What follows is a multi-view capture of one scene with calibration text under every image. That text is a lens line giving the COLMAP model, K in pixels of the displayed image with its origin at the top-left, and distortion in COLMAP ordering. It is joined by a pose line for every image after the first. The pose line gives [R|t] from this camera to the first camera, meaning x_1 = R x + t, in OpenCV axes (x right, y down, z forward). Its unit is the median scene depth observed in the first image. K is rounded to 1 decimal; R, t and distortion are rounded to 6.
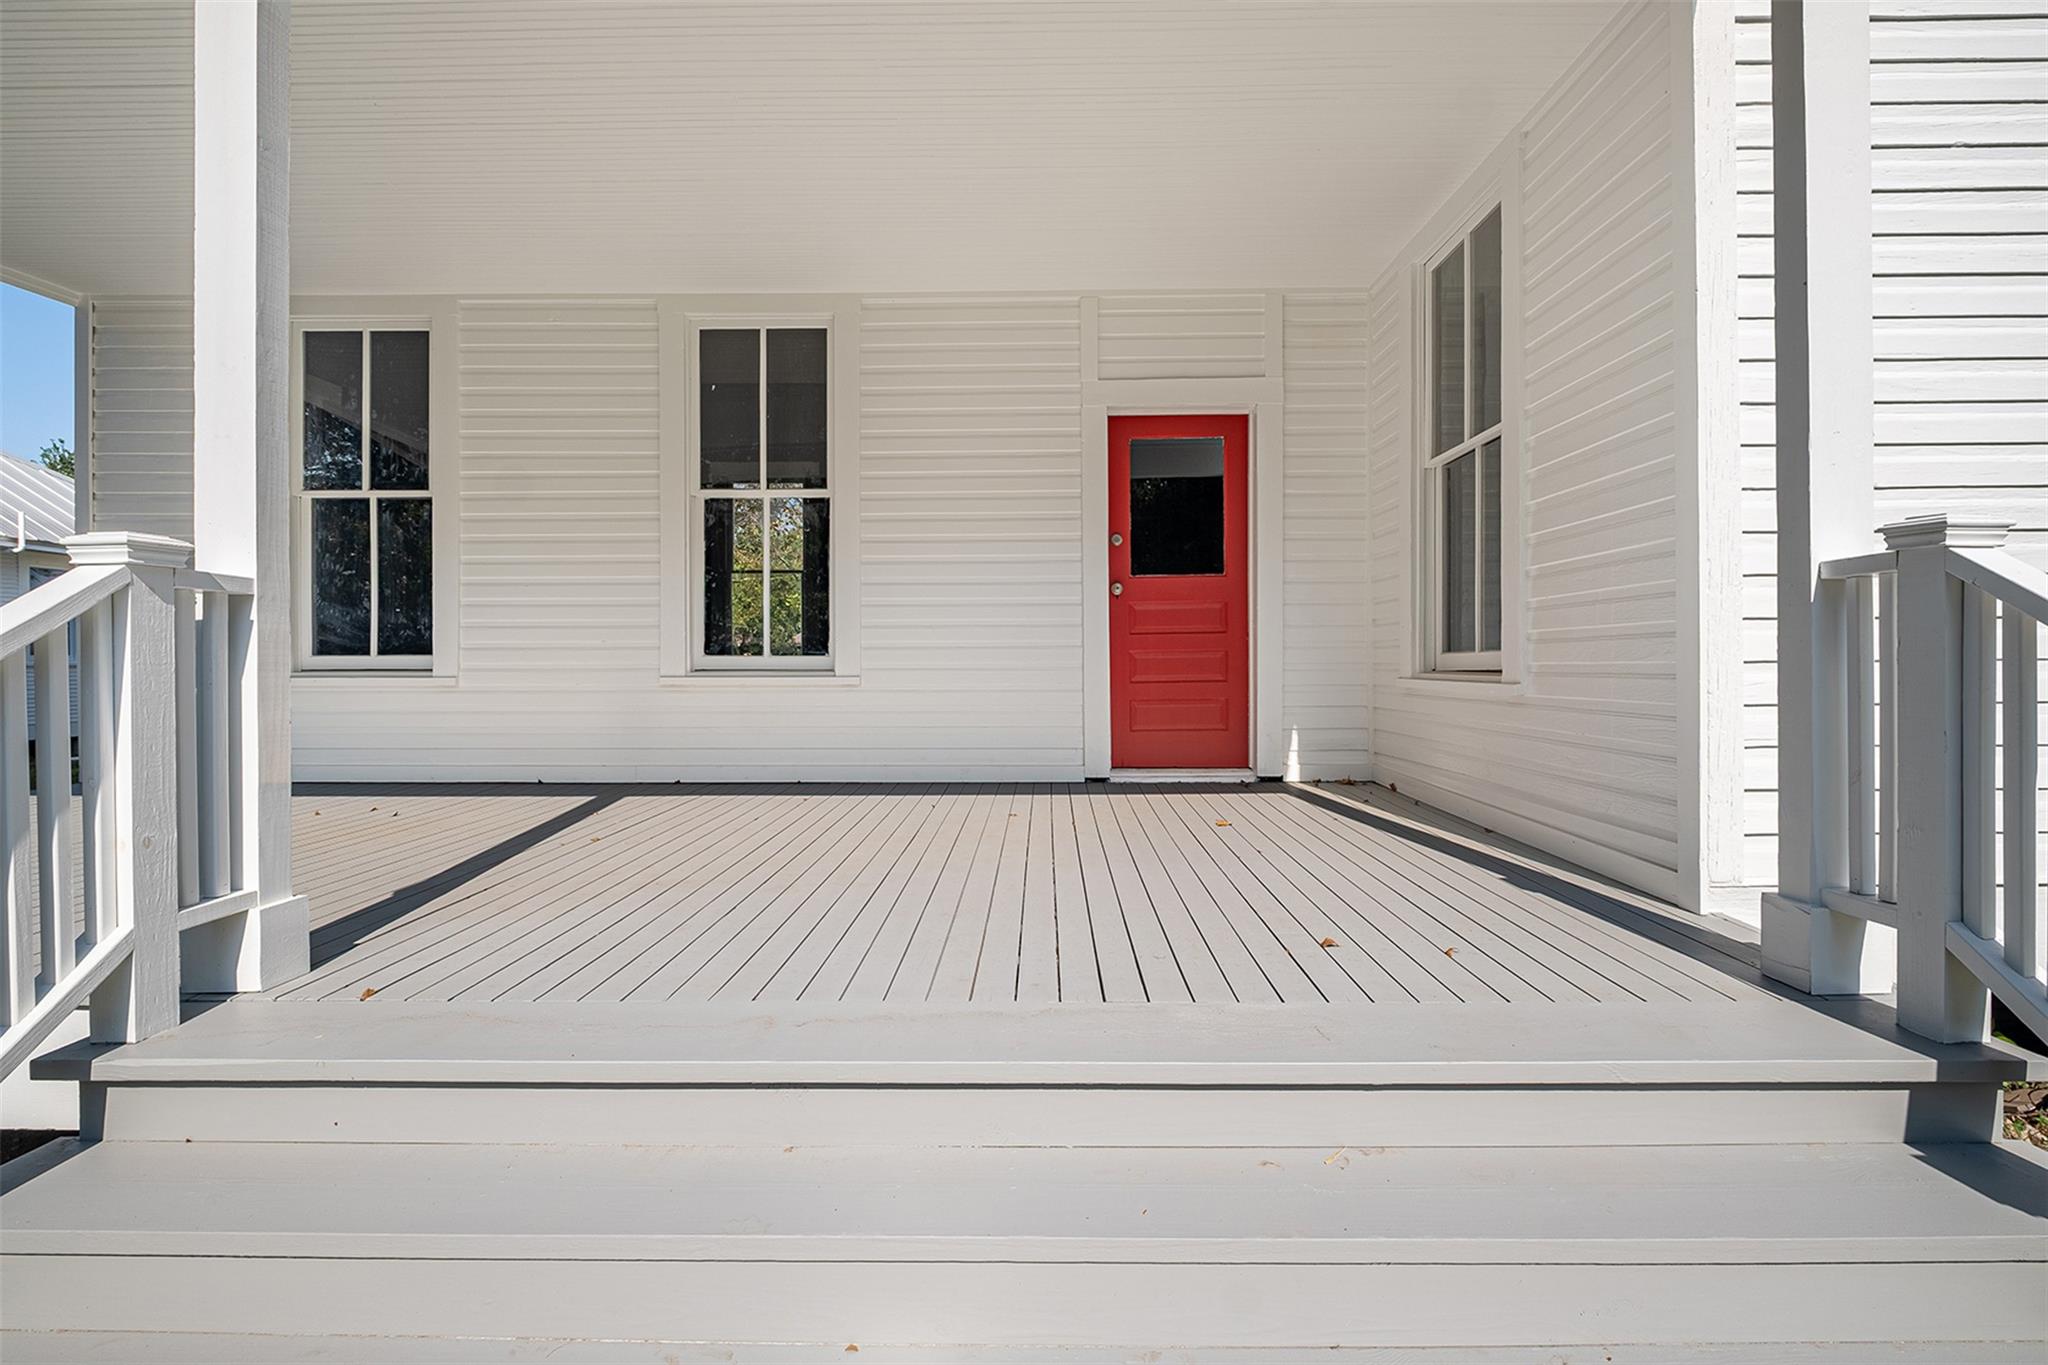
lens RADIAL K [[888.1, 0, 1031.5], [0, 888.1, 672.0], [0, 0, 1]] dist [0.005919, -0.006324]
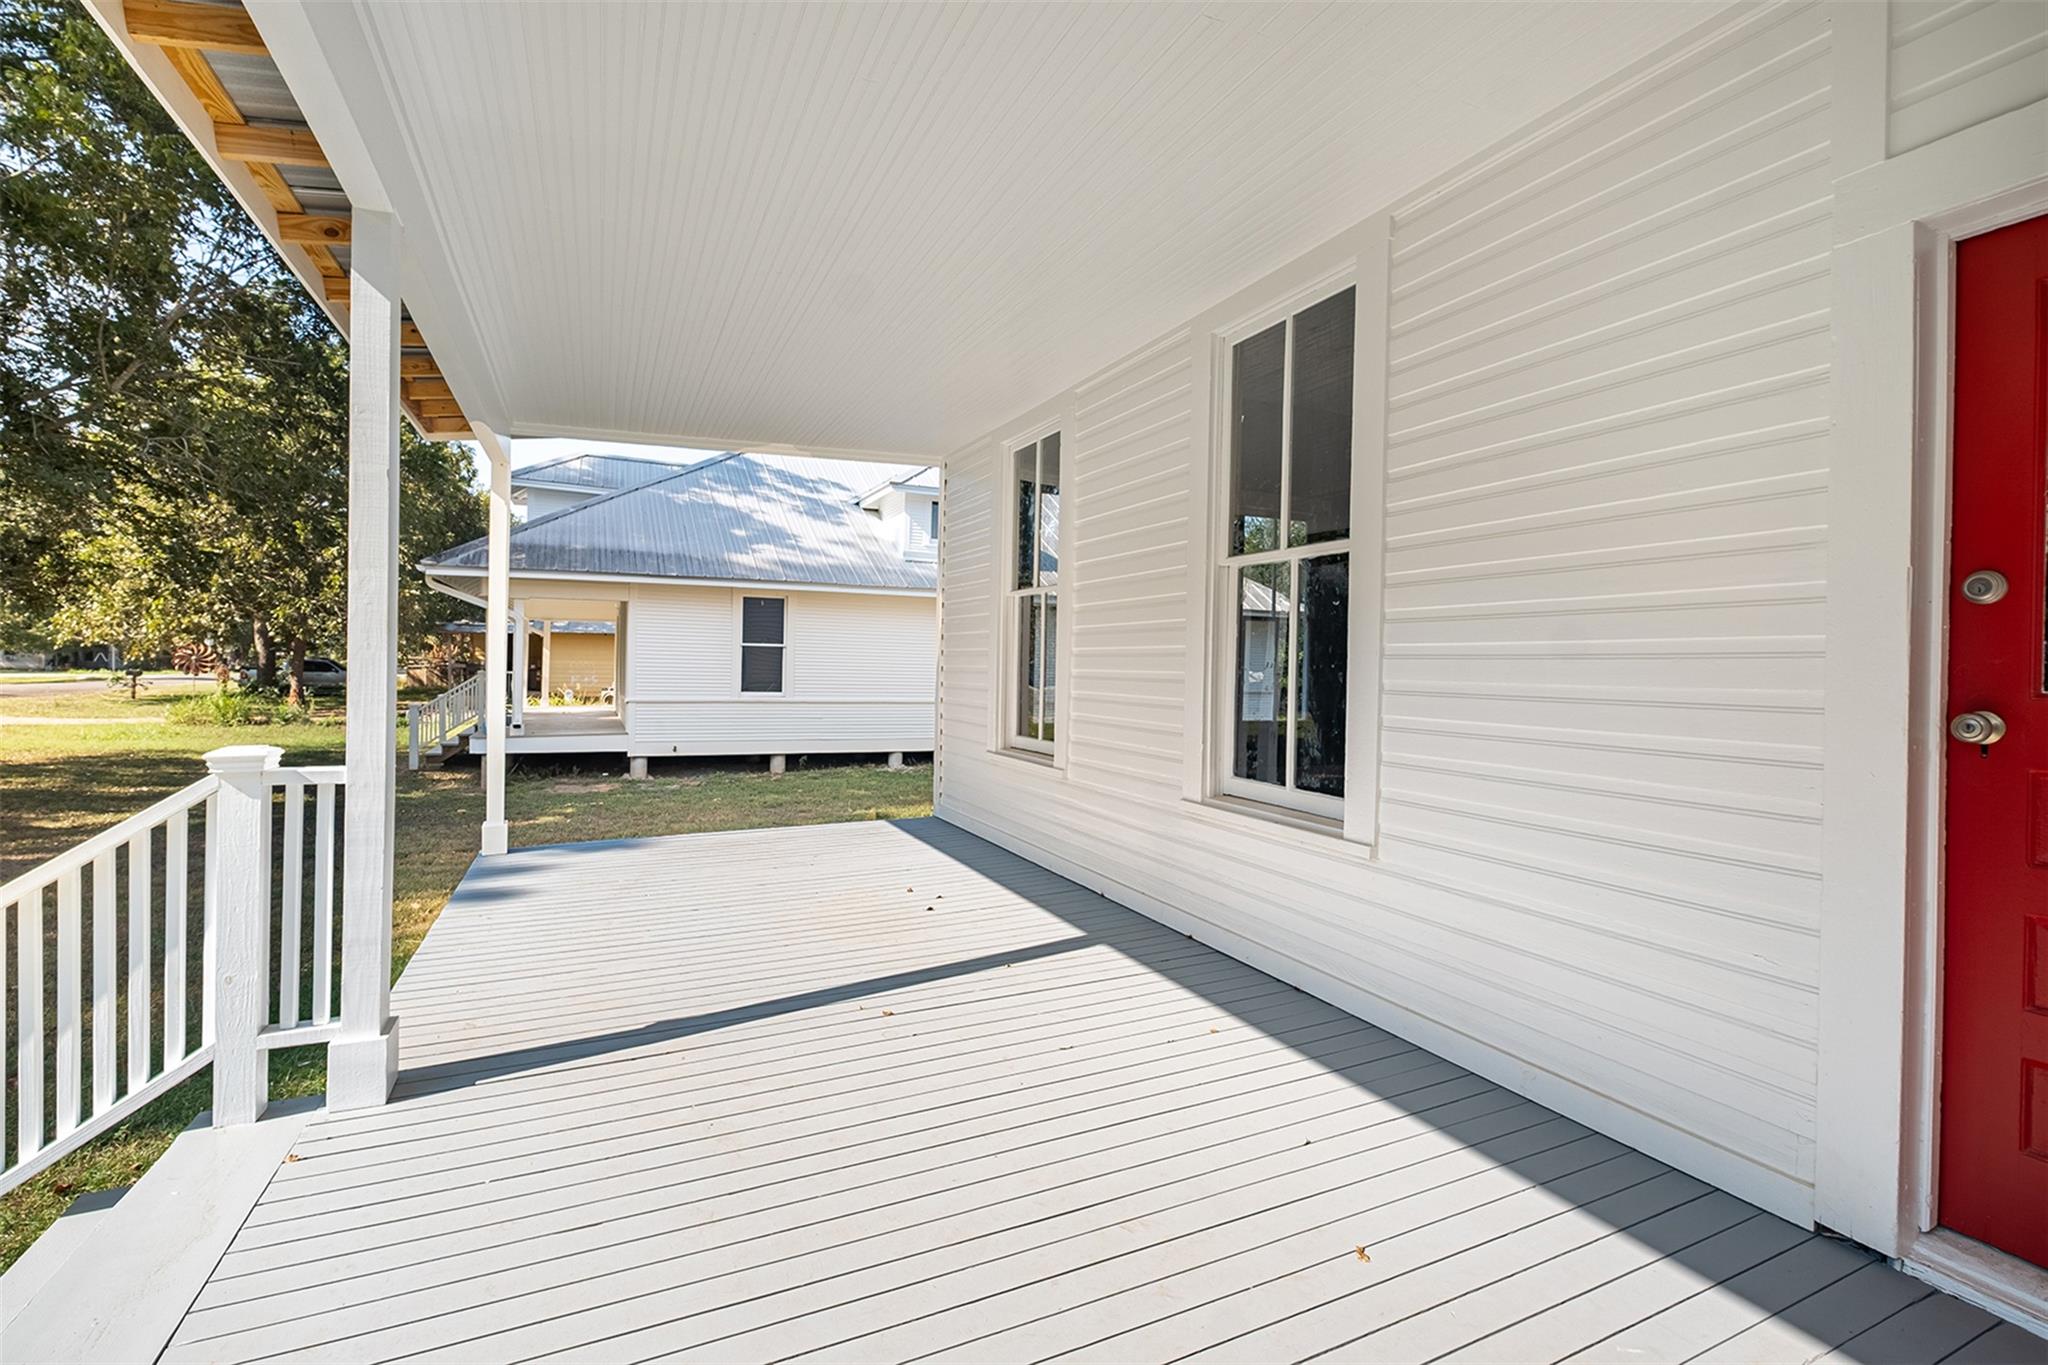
lens RADIAL K [[914.2, 0, 1030.0], [0, 914.2, 687.1], [0, 0, 1]] dist [-0.001853, -0.000658]
pose [[0.436741, 0.032477, -0.899001, 0.263882], [-0.028963, 0.999338, 0.022032, -0.111259], [0.899121, 0.016415, 0.437392, 0.525820]]
